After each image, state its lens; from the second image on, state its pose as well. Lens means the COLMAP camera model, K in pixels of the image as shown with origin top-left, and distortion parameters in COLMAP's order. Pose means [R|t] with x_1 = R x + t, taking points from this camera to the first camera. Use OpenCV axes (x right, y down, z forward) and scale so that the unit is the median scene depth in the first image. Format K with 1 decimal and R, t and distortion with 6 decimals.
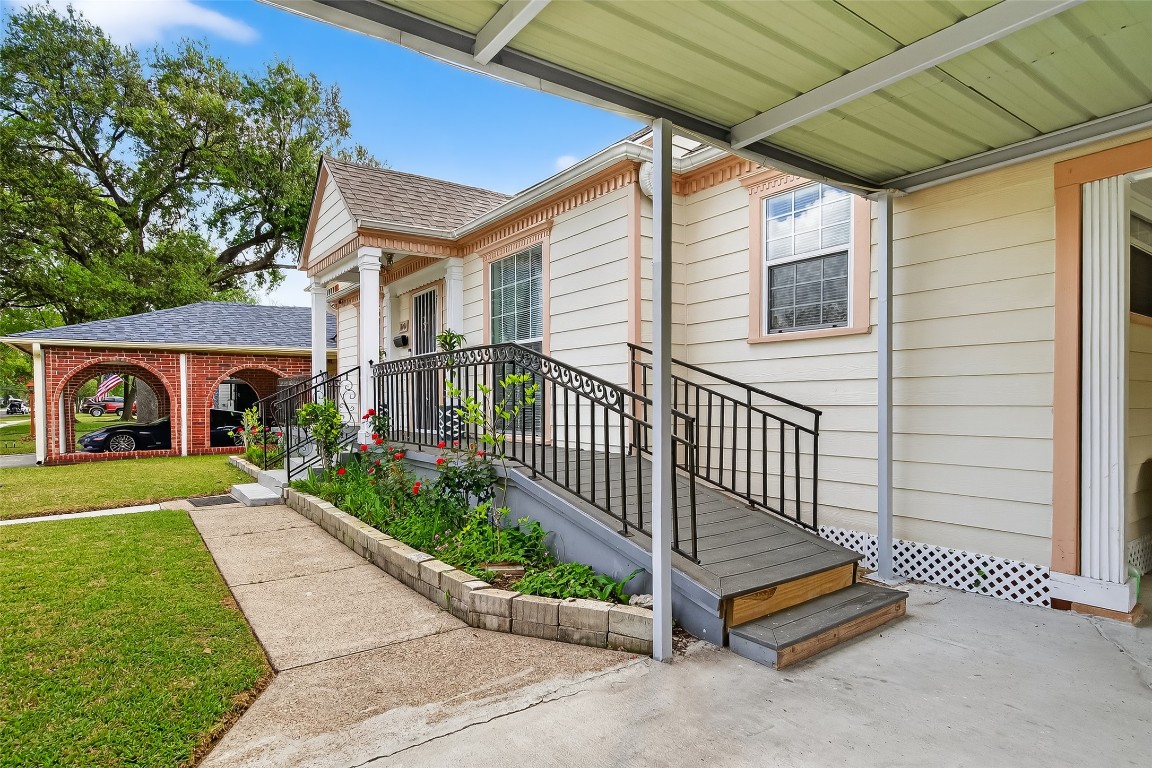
lens RADIAL K [[649.2, 0, 575.1], [0, 649.2, 407.2], [0, 0, 1]] dist [0.007274, 0.002123]
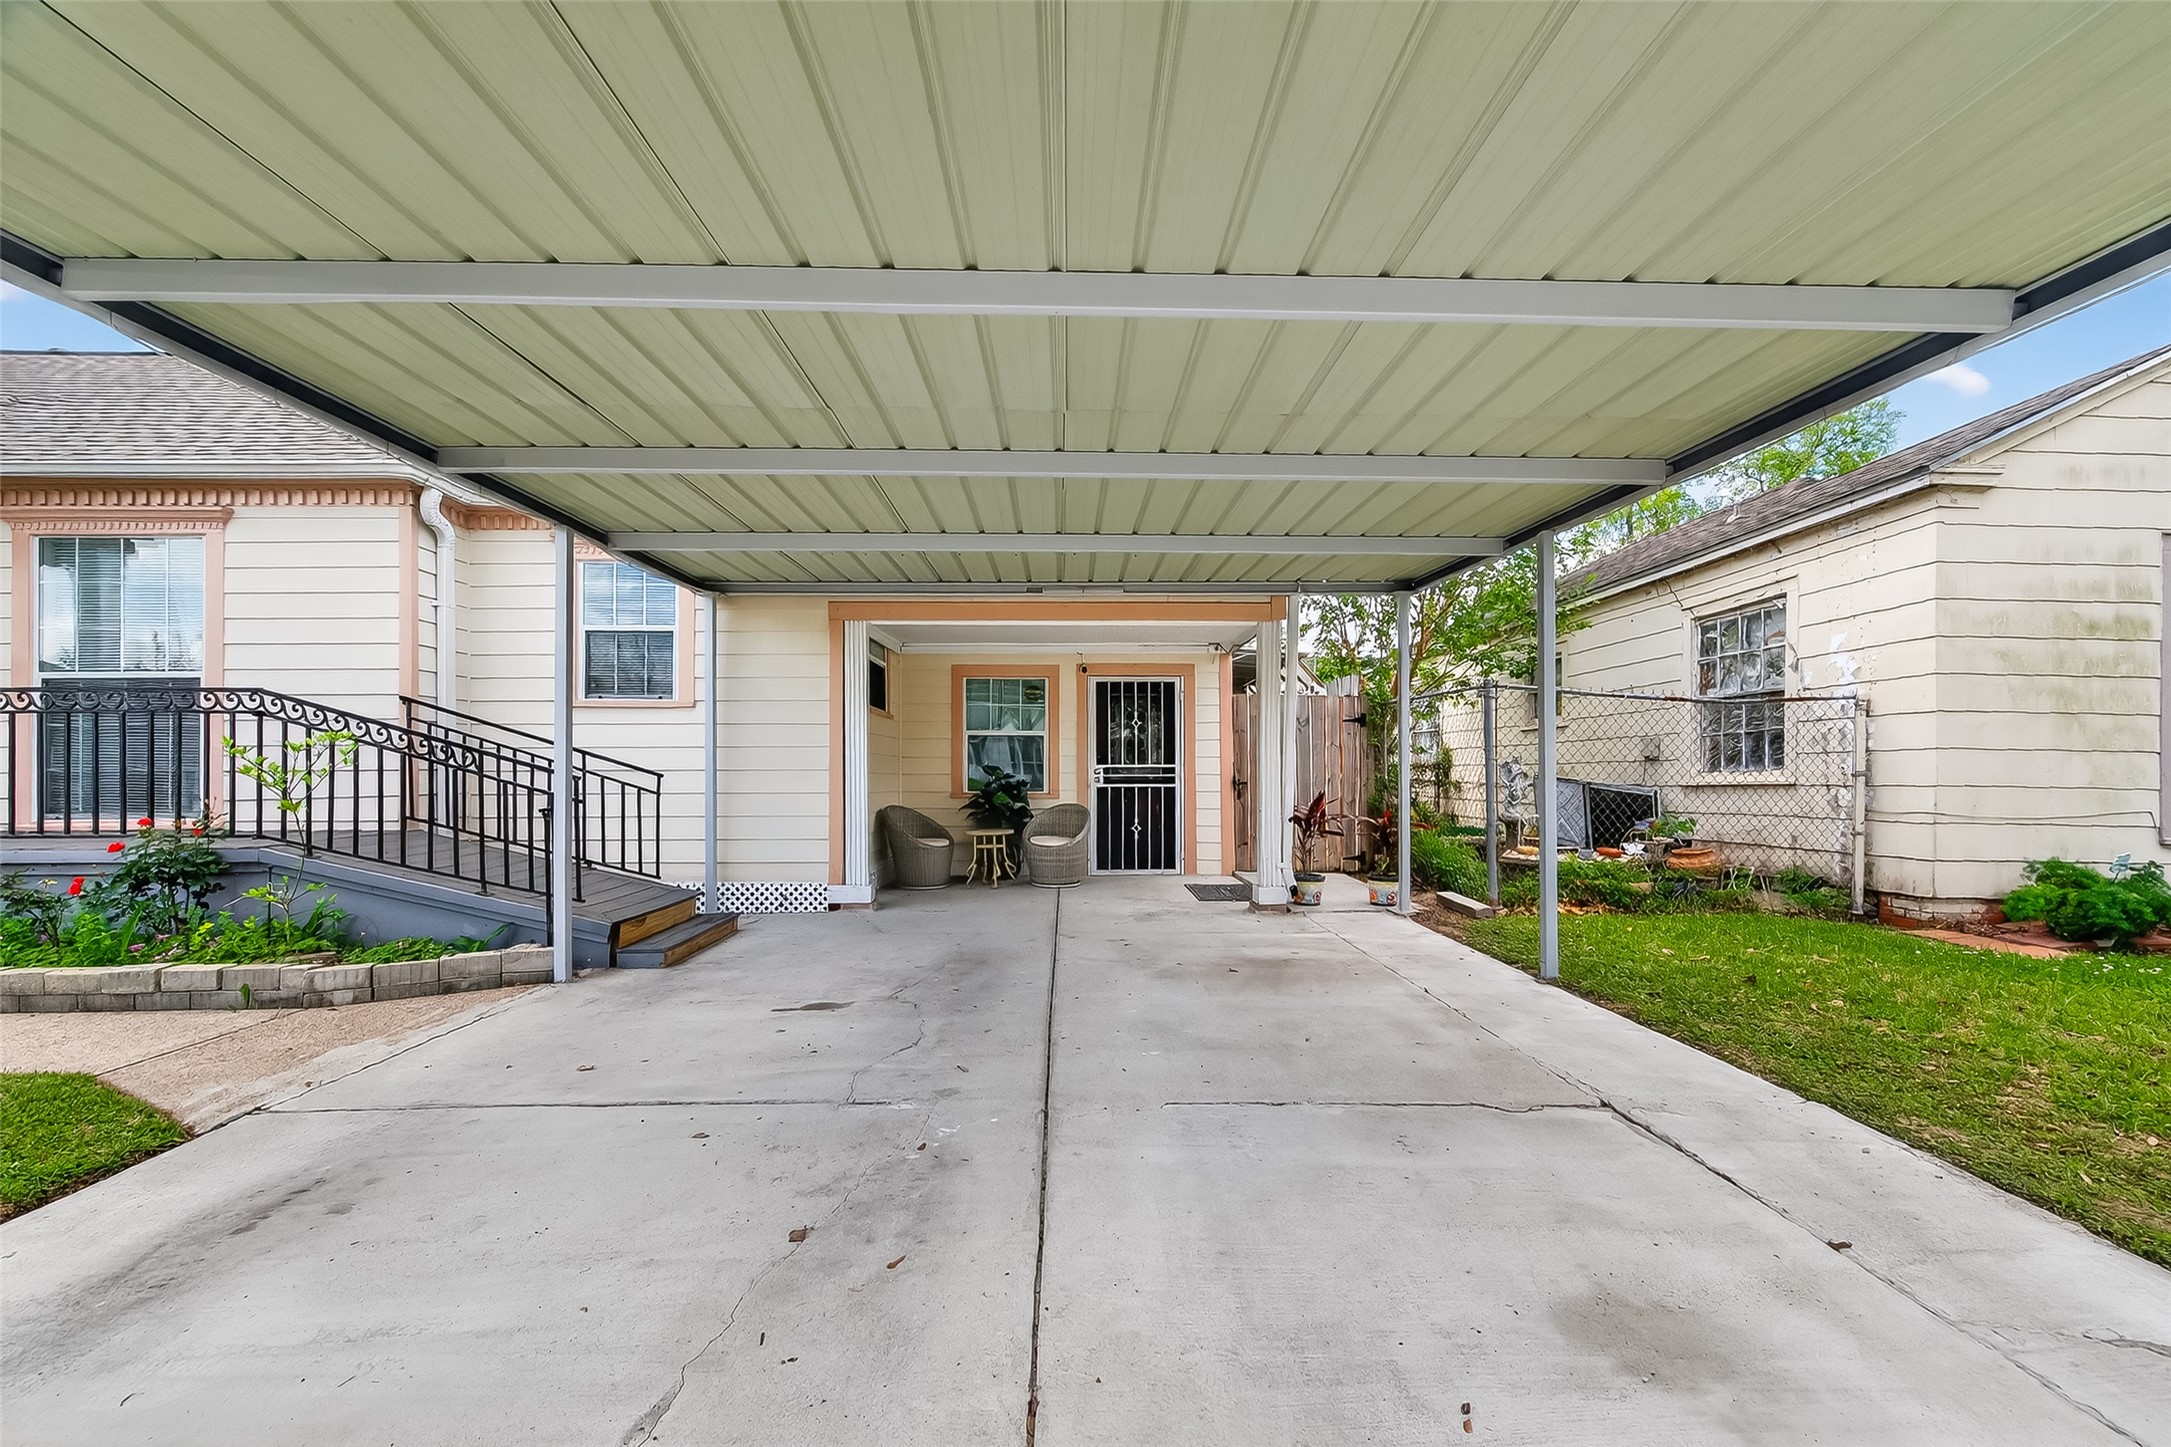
lens RADIAL K [[855.4, 0, 1089.0], [0, 855.4, 774.1], [0, 0, 1]] dist [0.001171, 0.000196]
pose [[0.573634, 0.000583, 0.819111, -0.438188], [0.006352, 0.999967, -0.005160, 0.019035], [-0.819087, 0.008163, 0.573612, -0.498826]]
